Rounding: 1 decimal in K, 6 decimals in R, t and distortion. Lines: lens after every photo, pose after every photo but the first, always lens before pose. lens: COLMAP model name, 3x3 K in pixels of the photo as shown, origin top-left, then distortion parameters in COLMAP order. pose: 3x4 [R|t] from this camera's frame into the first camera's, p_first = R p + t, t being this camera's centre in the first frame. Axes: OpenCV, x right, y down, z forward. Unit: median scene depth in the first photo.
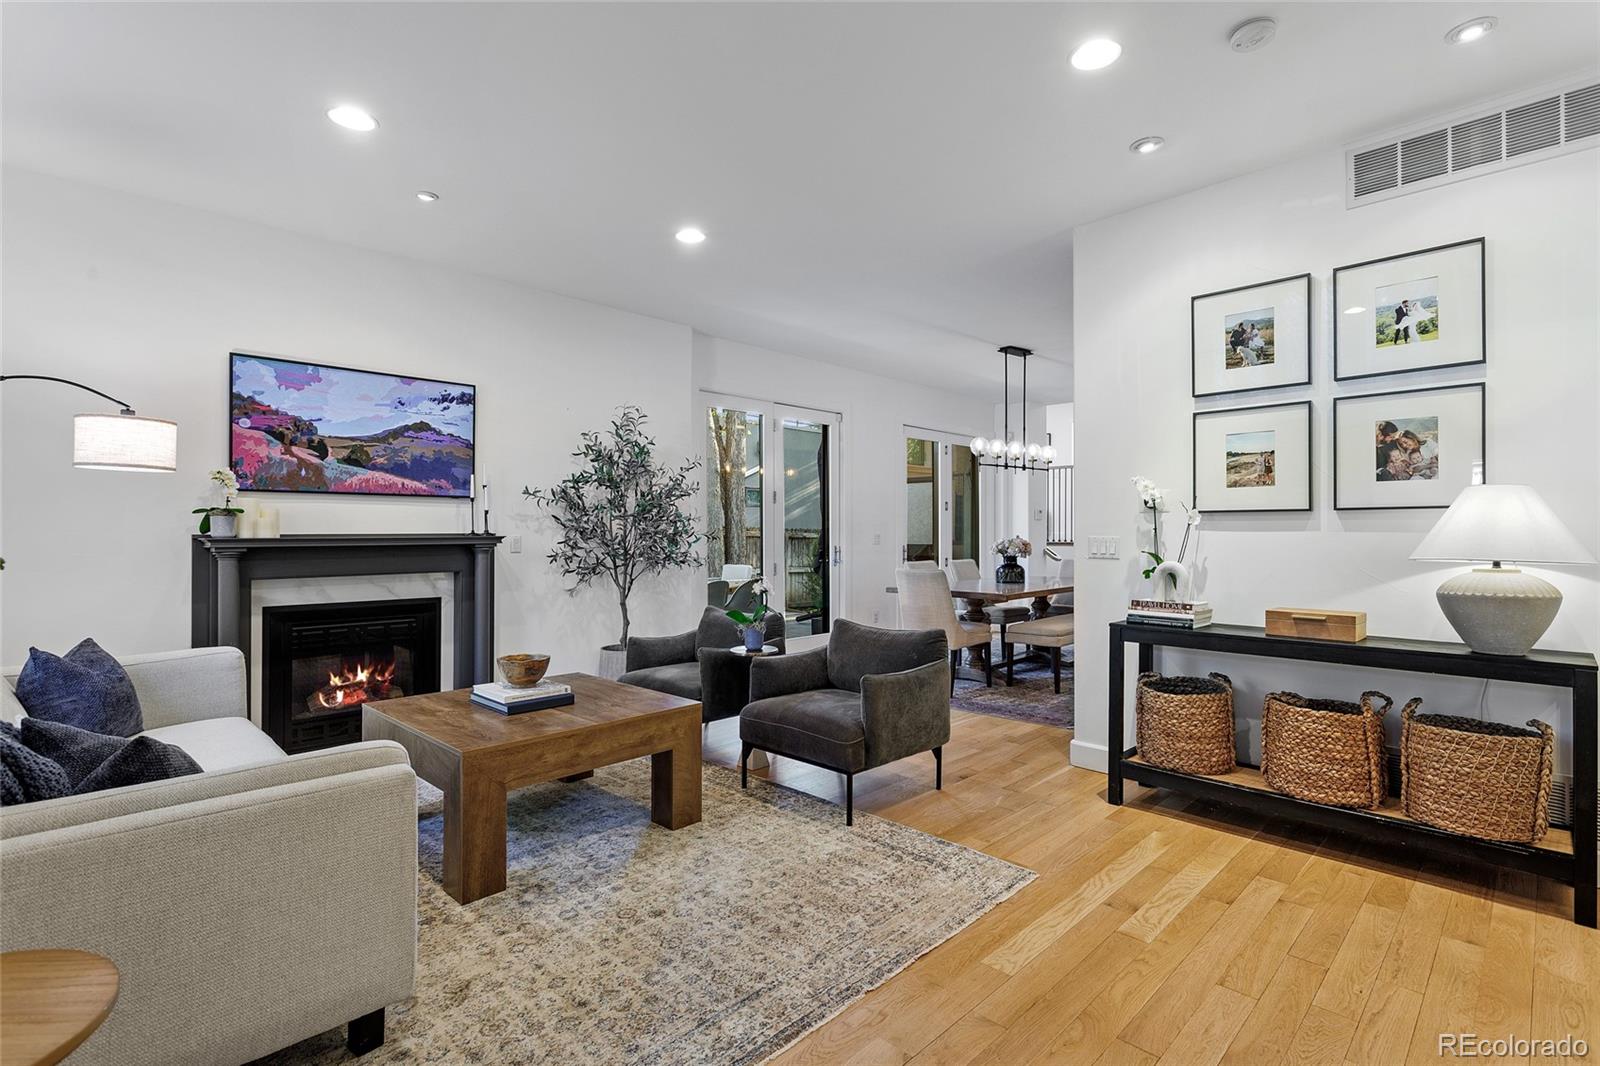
lens RADIAL K [[777.1, 0, 801.8], [0, 777.1, 525.8], [0, 0, 1]] dist [0.000223, -0.000336]
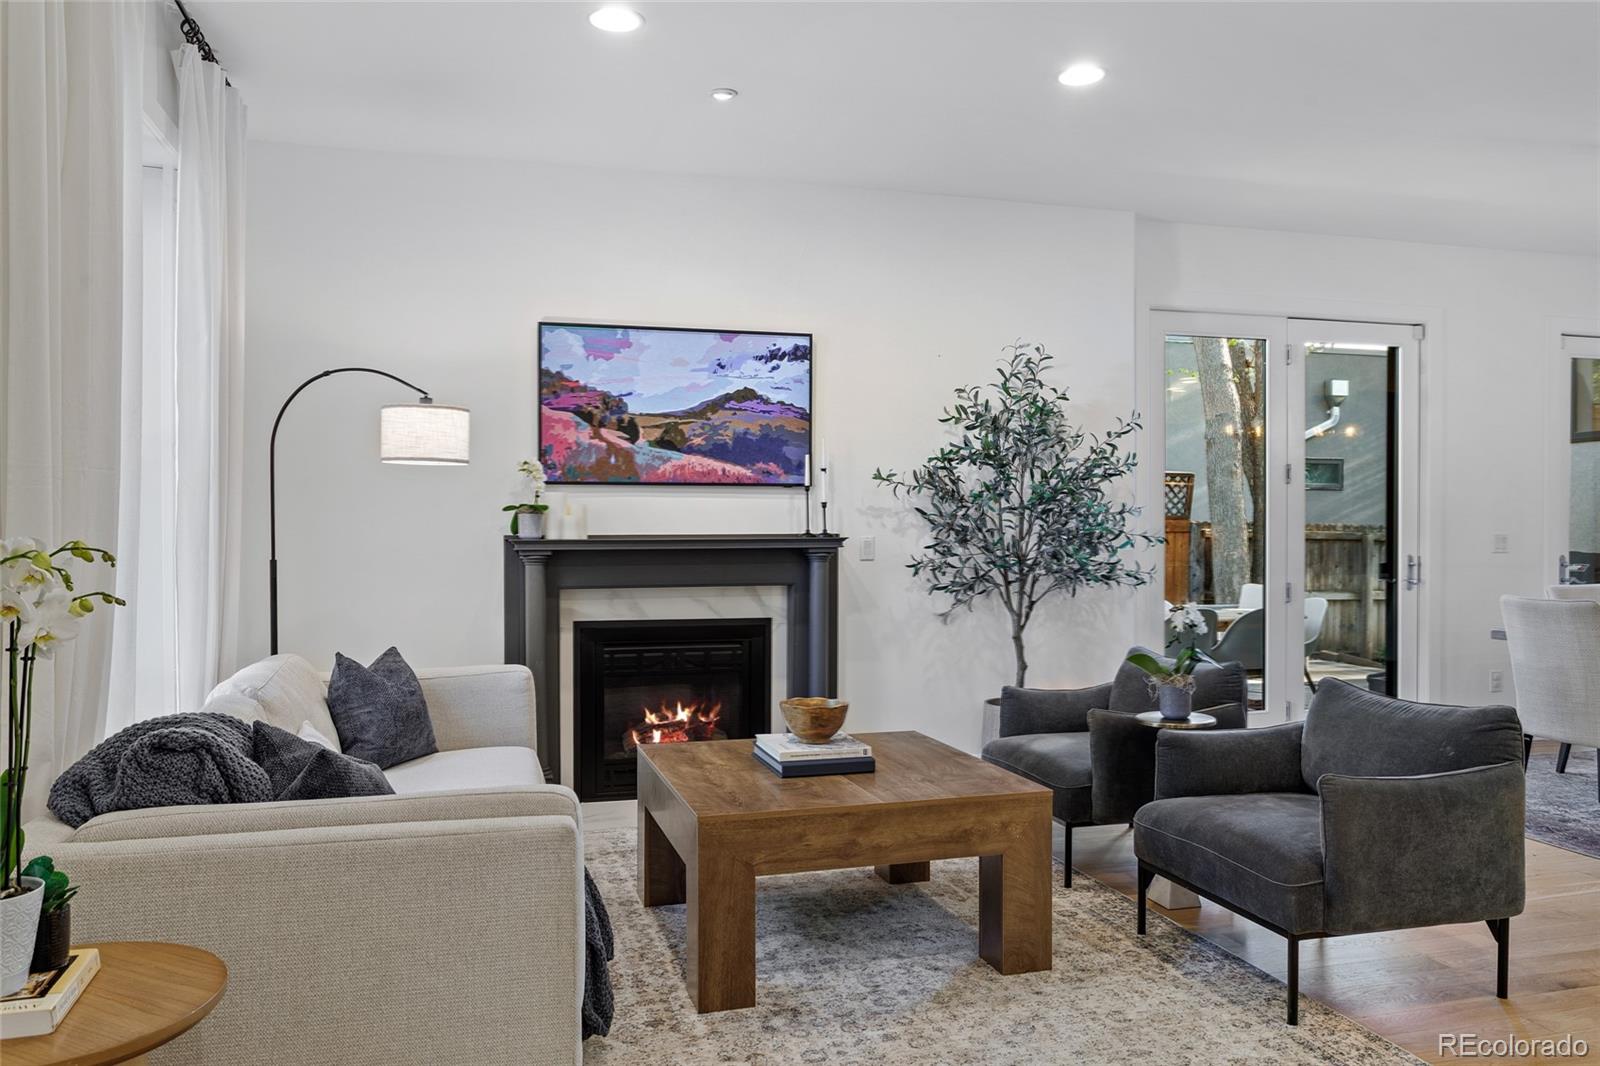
lens RADIAL K [[1168.5, 0, 798.1], [0, 1168.5, 539.7], [0, 0, 1]] dist [-0.013053, 0.016634]
pose [[0.860358, 0.000749, -0.509690, 0.162817], [0.005975, 0.999915, 0.011555, 0.002749], [0.509656, -0.012987, 0.860280, 0.039641]]
